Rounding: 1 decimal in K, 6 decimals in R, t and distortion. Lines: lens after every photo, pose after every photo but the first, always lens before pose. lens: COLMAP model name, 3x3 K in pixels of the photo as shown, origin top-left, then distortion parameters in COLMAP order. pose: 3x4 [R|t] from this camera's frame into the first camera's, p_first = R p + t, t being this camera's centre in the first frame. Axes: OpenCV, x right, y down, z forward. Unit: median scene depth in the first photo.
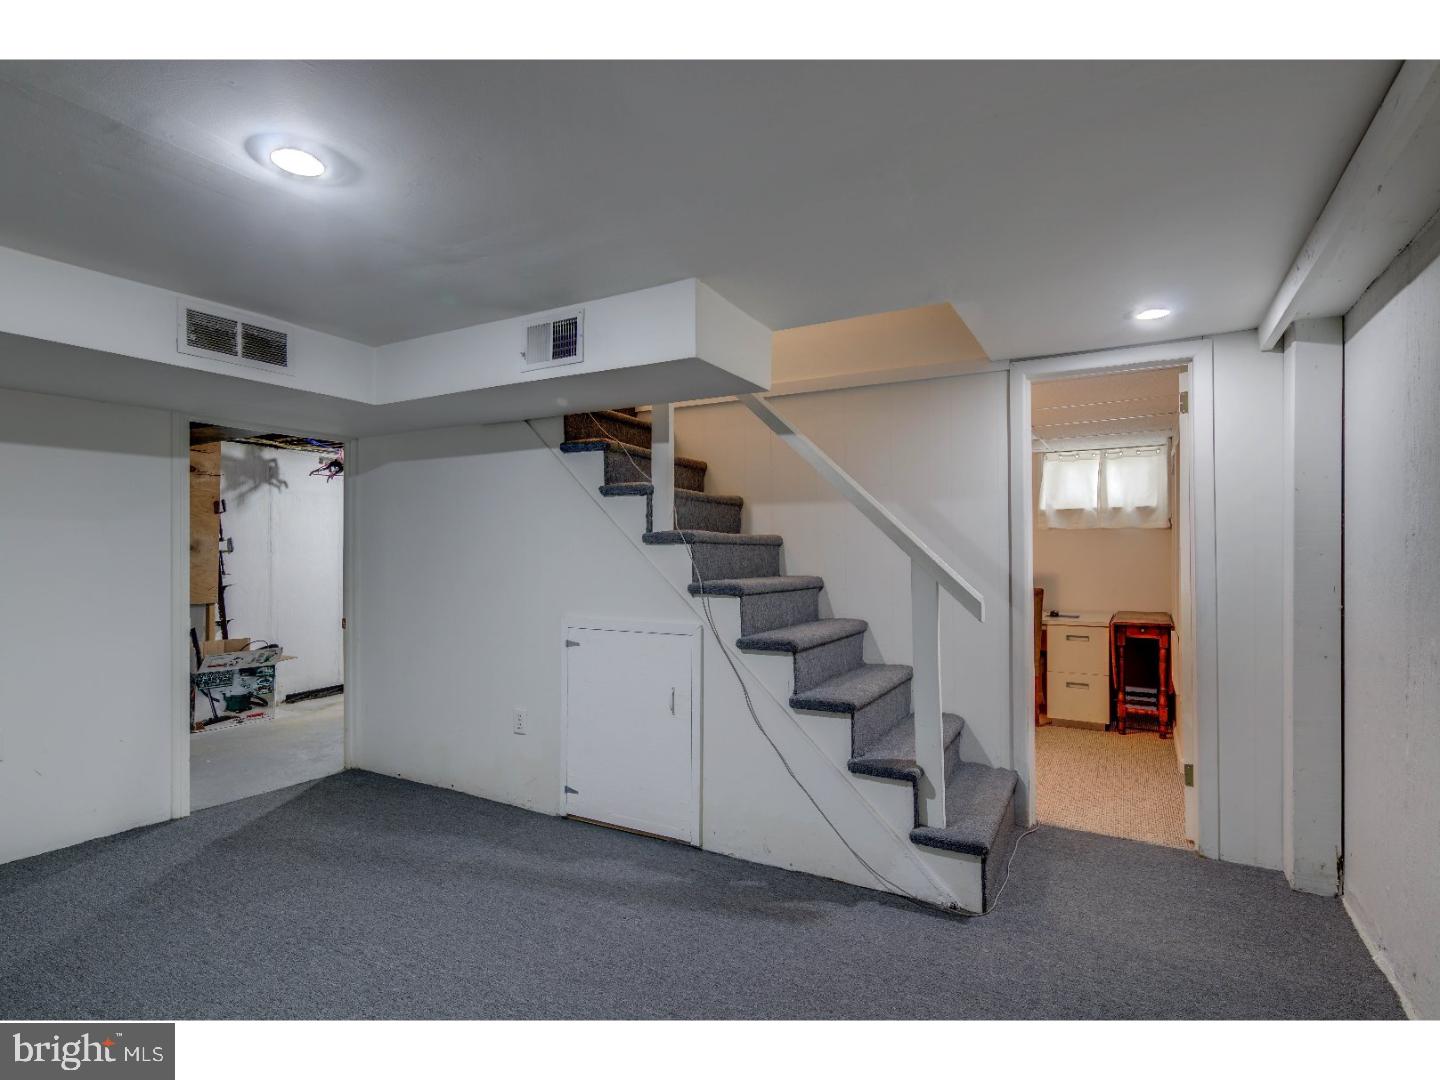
lens RADIAL K [[734.1, 0, 722.8], [0, 734.1, 545.8], [0, 0, 1]] dist [0.015708, -0.012058]
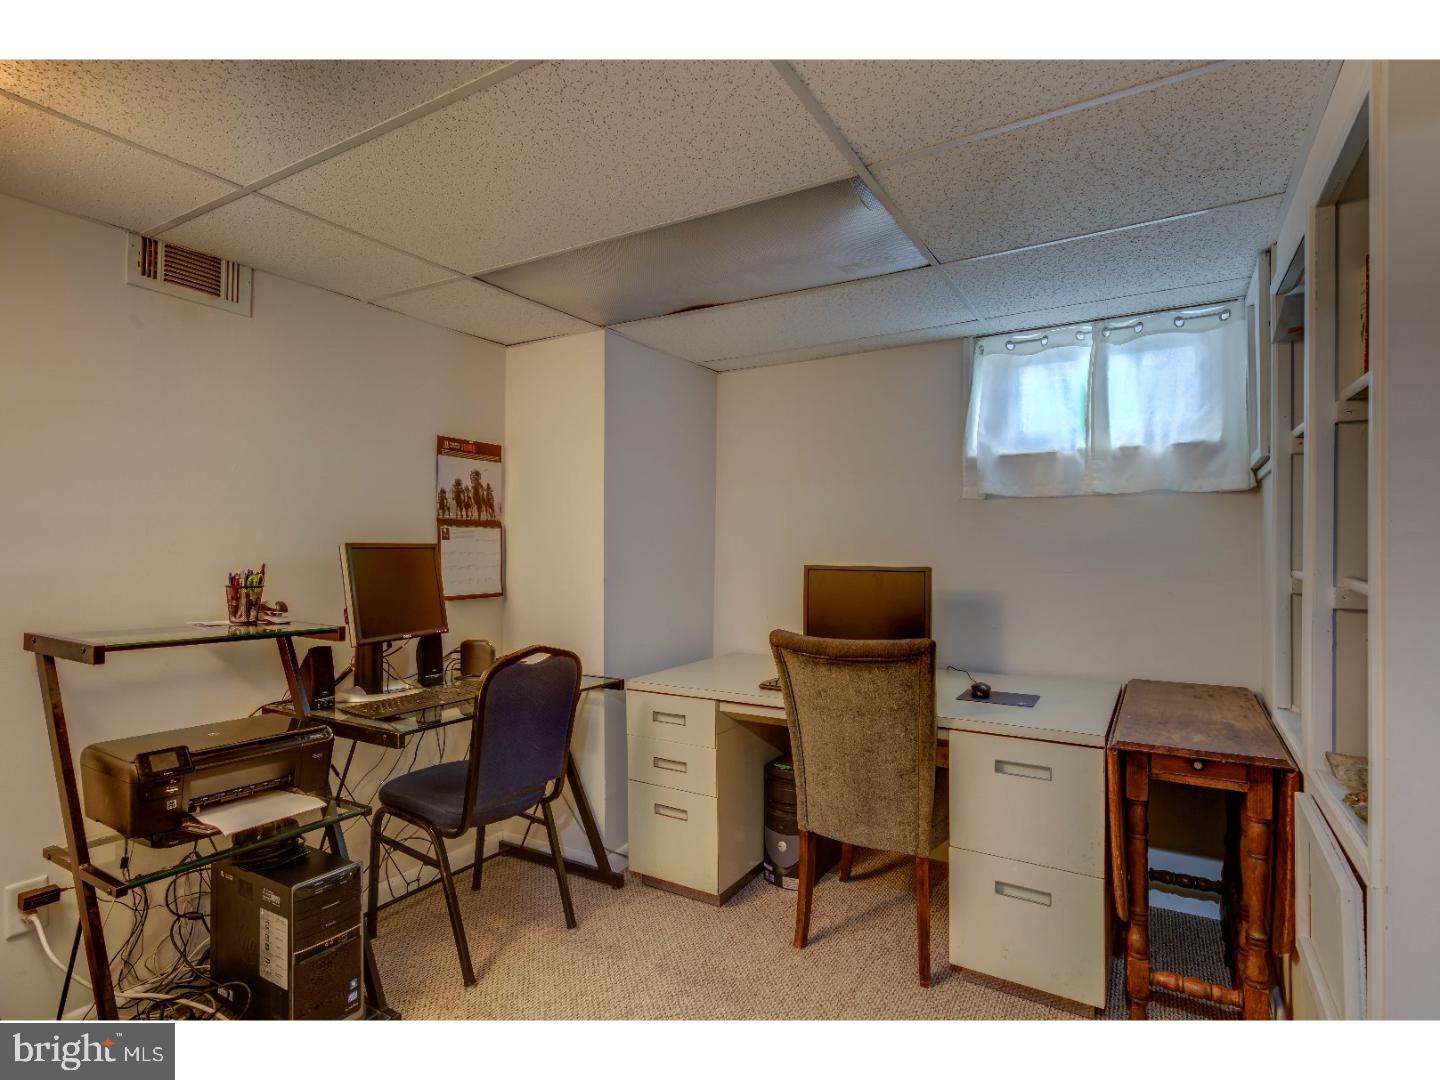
lens RADIAL K [[734.1, 0, 722.8], [0, 734.1, 545.8], [0, 0, 1]] dist [0.015708, -0.012058]
pose [[0.999746, 0.002883, -0.022344, 0.304919], [-0.002888, 0.999996, -0.000211, 0.009280], [0.022343, 0.000275, 0.999750, 0.559822]]
